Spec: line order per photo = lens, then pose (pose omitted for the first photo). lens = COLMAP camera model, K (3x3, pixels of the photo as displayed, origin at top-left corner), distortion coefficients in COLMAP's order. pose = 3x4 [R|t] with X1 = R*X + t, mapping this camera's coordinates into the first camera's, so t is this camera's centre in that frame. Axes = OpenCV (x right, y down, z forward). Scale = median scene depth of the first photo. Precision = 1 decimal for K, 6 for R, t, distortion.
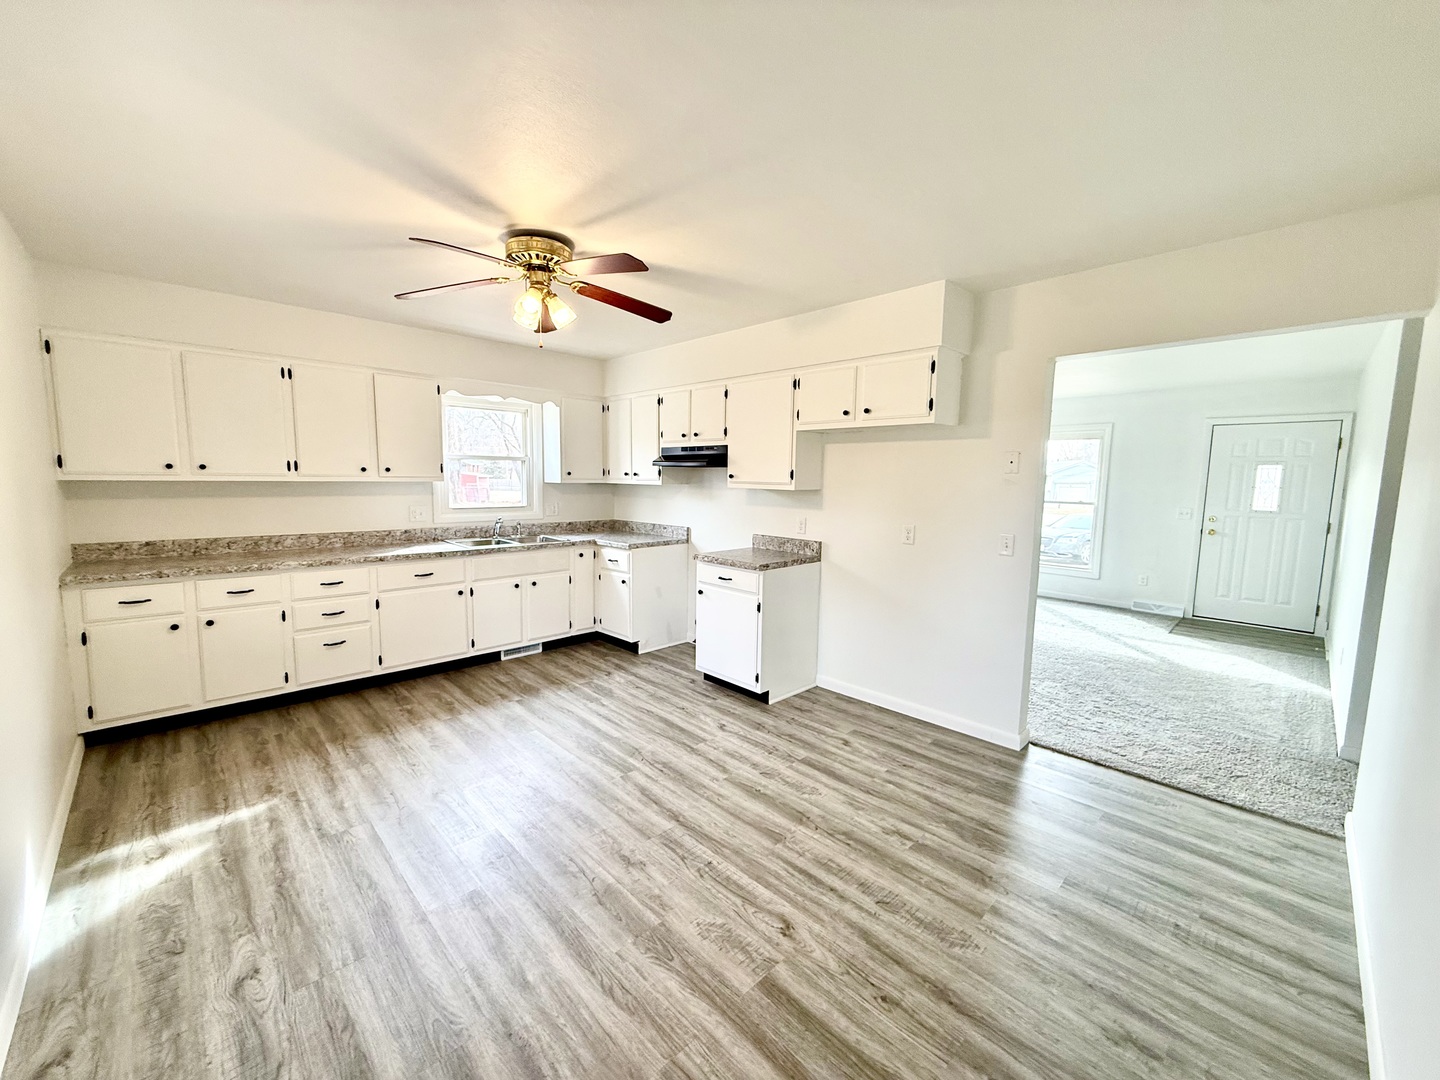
lens RADIAL K [[570.7, 0, 716.0], [0, 570.7, 538.6], [0, 0, 1]] dist [-0.000924, 0.000193]
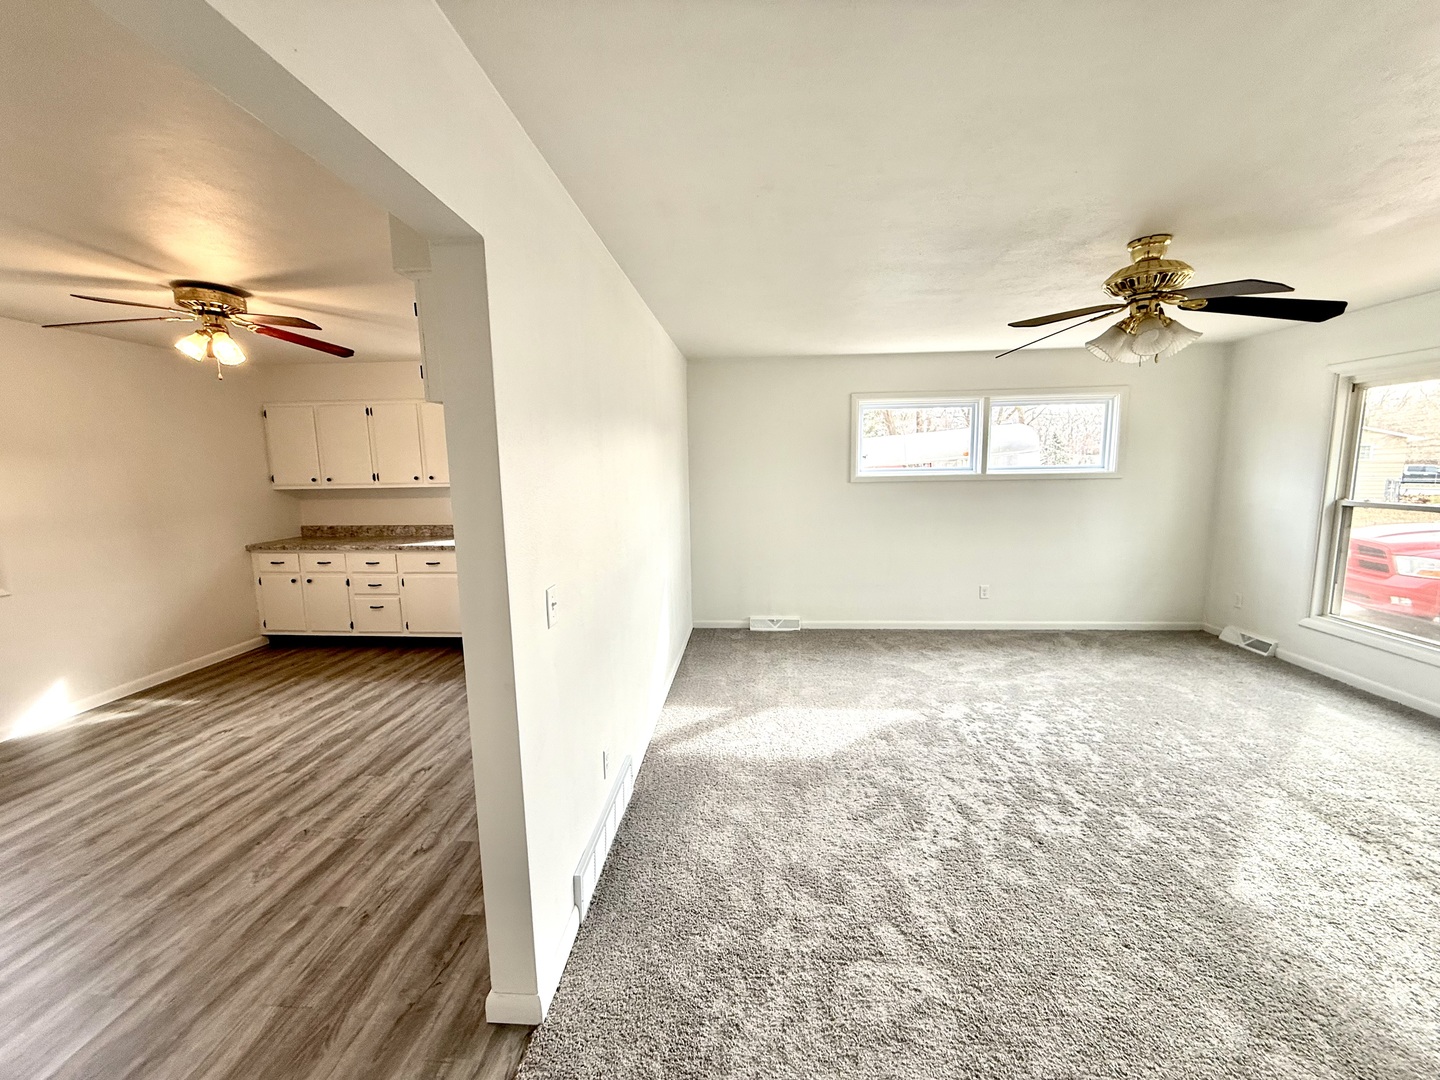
lens RADIAL K [[570.7, 0, 717.6], [0, 570.7, 538.7], [0, 0, 1]] dist [-0.000924, 0.000193]
pose [[0.666770, 0.069684, -0.741998, 0.954977], [-0.053714, 0.997523, 0.045413, -0.093152], [0.743325, 0.009575, 0.668862, 0.751141]]
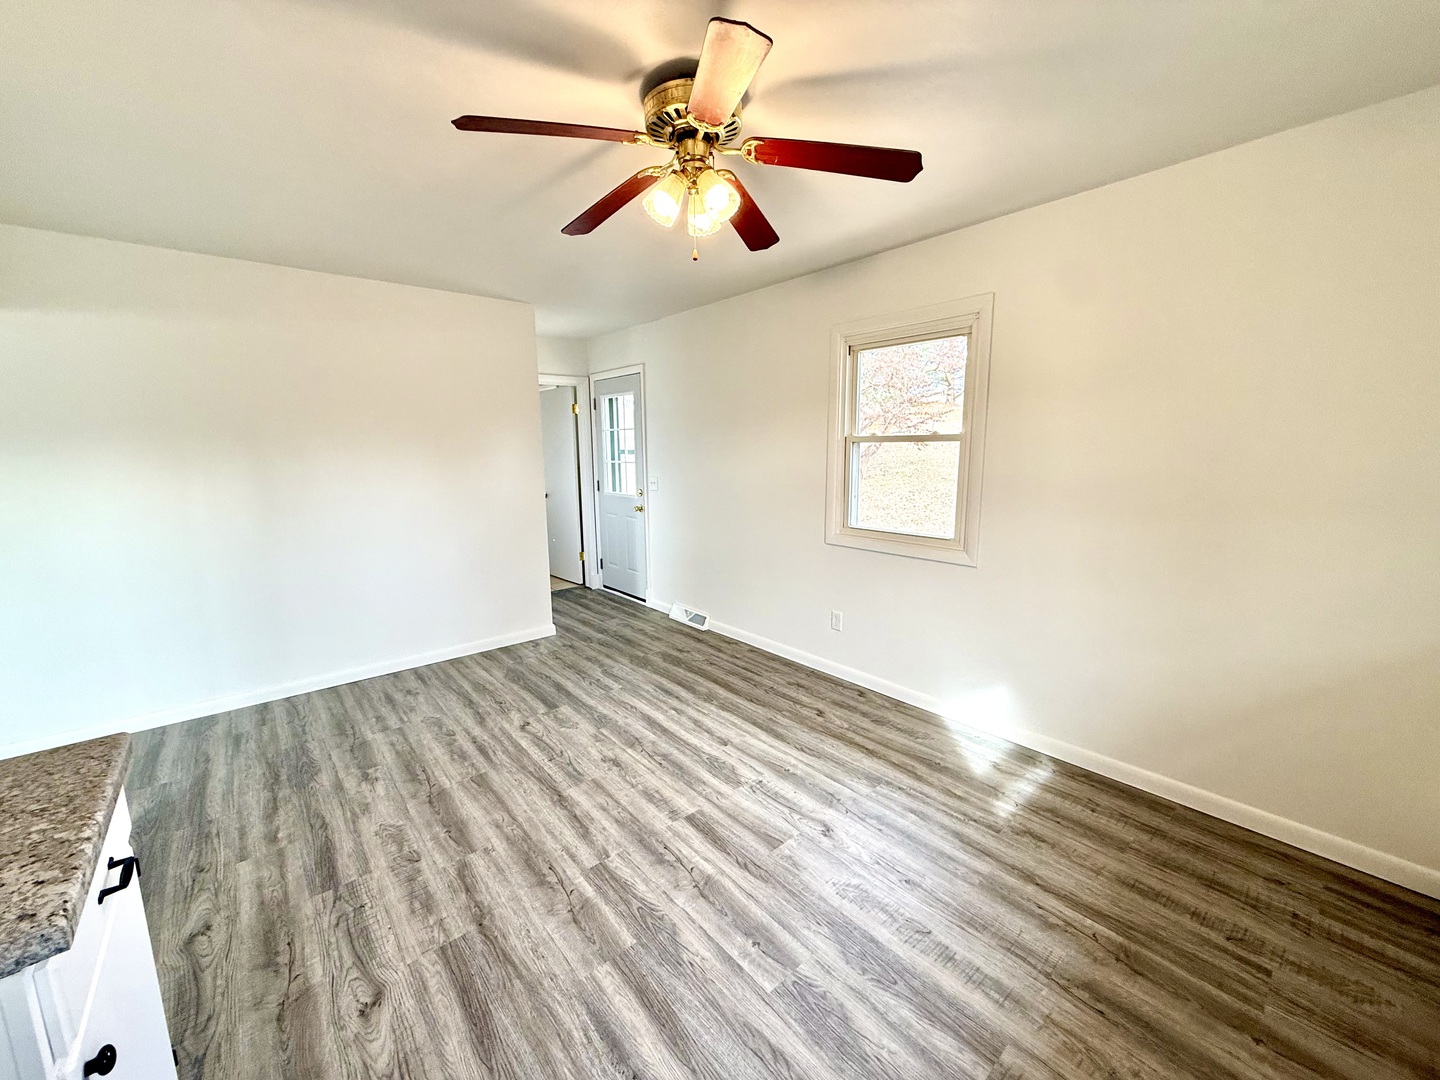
lens RADIAL K [[570.7, 0, 716.3], [0, 570.7, 542.8], [0, 0, 1]] dist [-0.000924, 0.000193]
pose [[-0.997767, -0.015399, 0.064985, -0.291478], [0.003221, 0.960826, 0.277133, -0.153069], [-0.066707, 0.276723, -0.958631, 1.330270]]
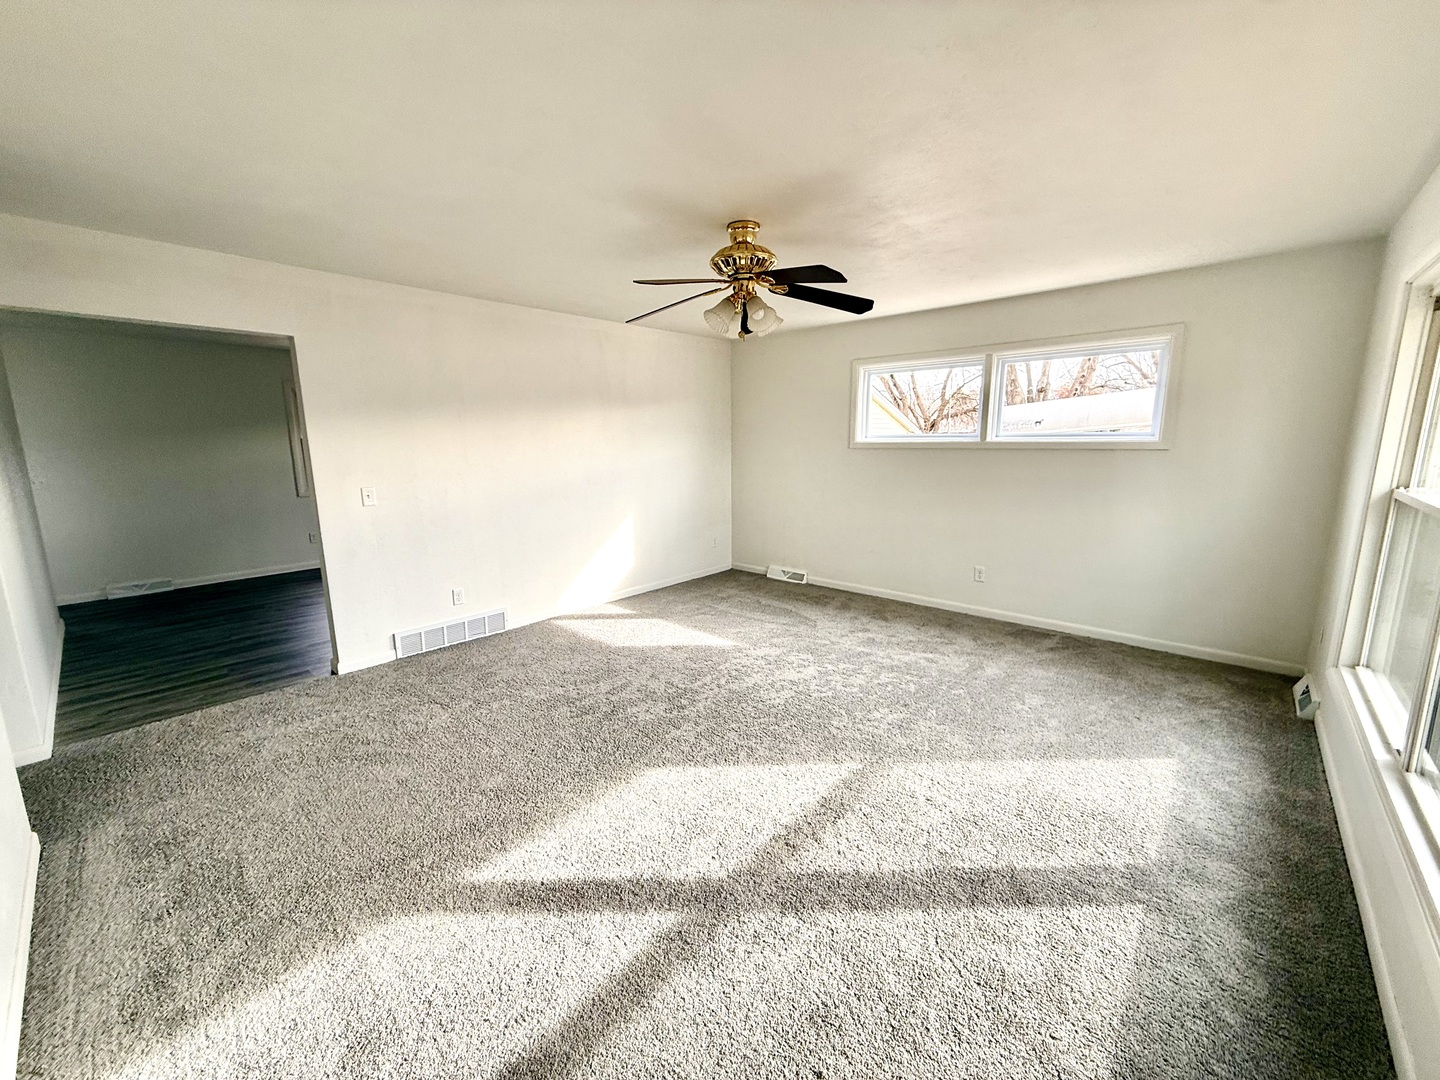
lens RADIAL K [[570.7, 0, 720.6], [0, 570.7, 545.4], [0, 0, 1]] dist [-0.000924, 0.000193]
pose [[0.065684, 0.170761, -0.983121, 1.610736], [-0.096616, 0.981707, 0.164061, -0.153337], [0.993152, 0.084209, 0.080981, 1.581991]]
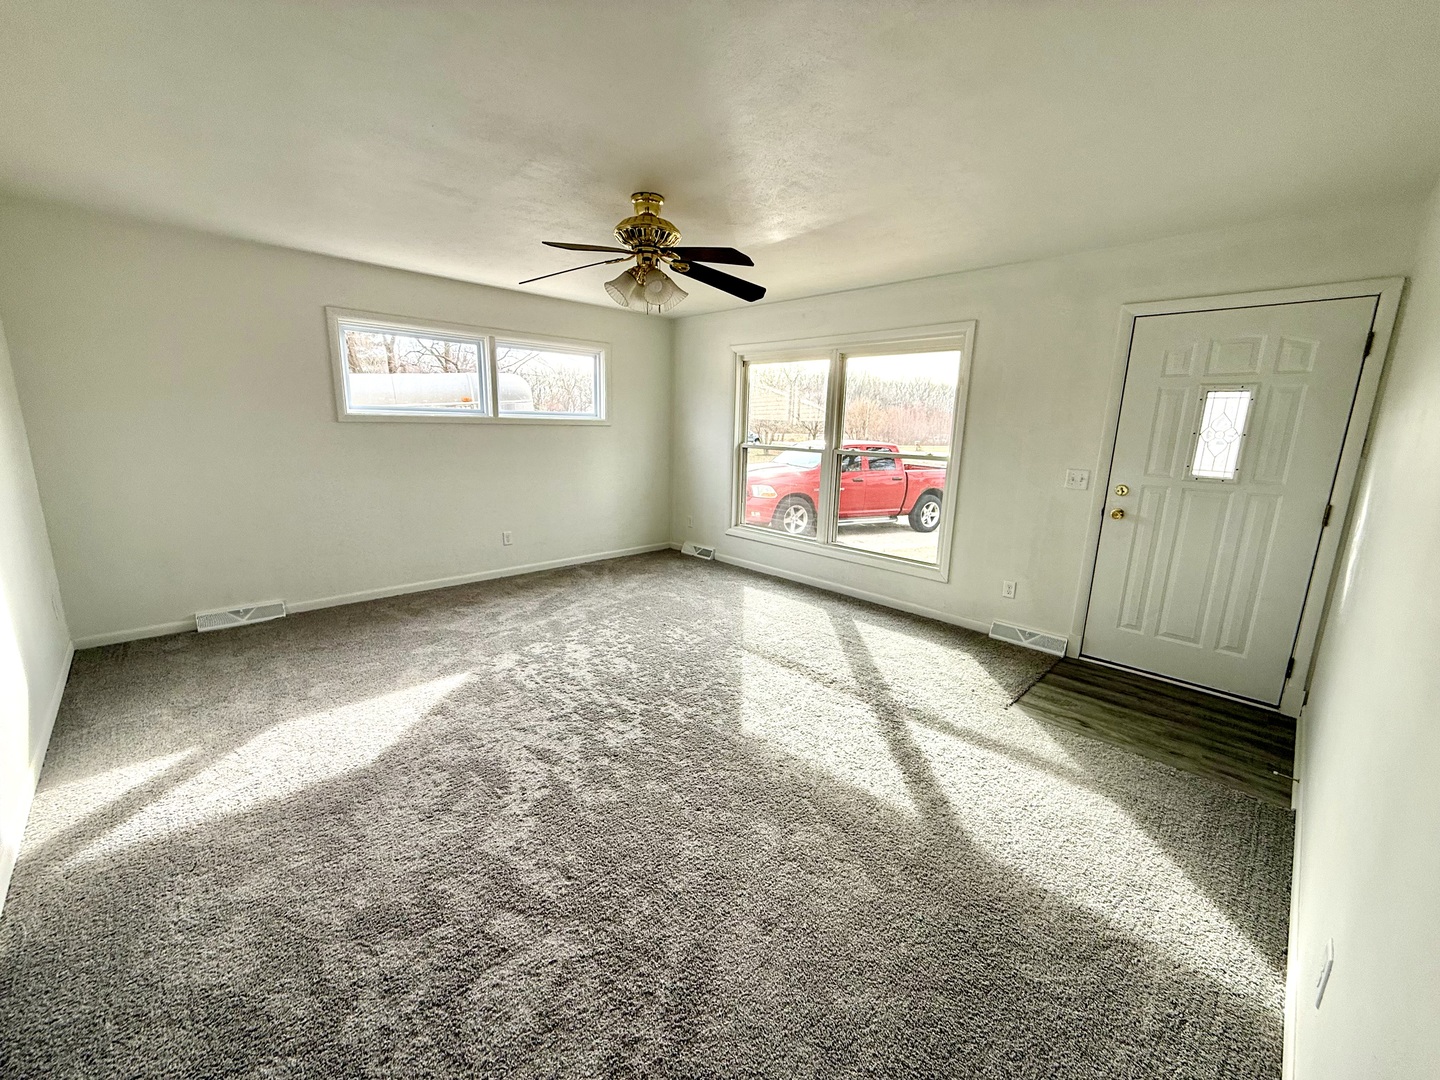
lens RADIAL K [[570.7, 0, 714.8], [0, 570.7, 537.7], [0, 0, 1]] dist [-0.000924, 0.000193]
pose [[0.999955, 0.009309, 0.001994, 0.853434], [-0.009453, 0.995682, 0.092342, -0.065983], [-0.001125, -0.092357, 0.995725, 0.796812]]
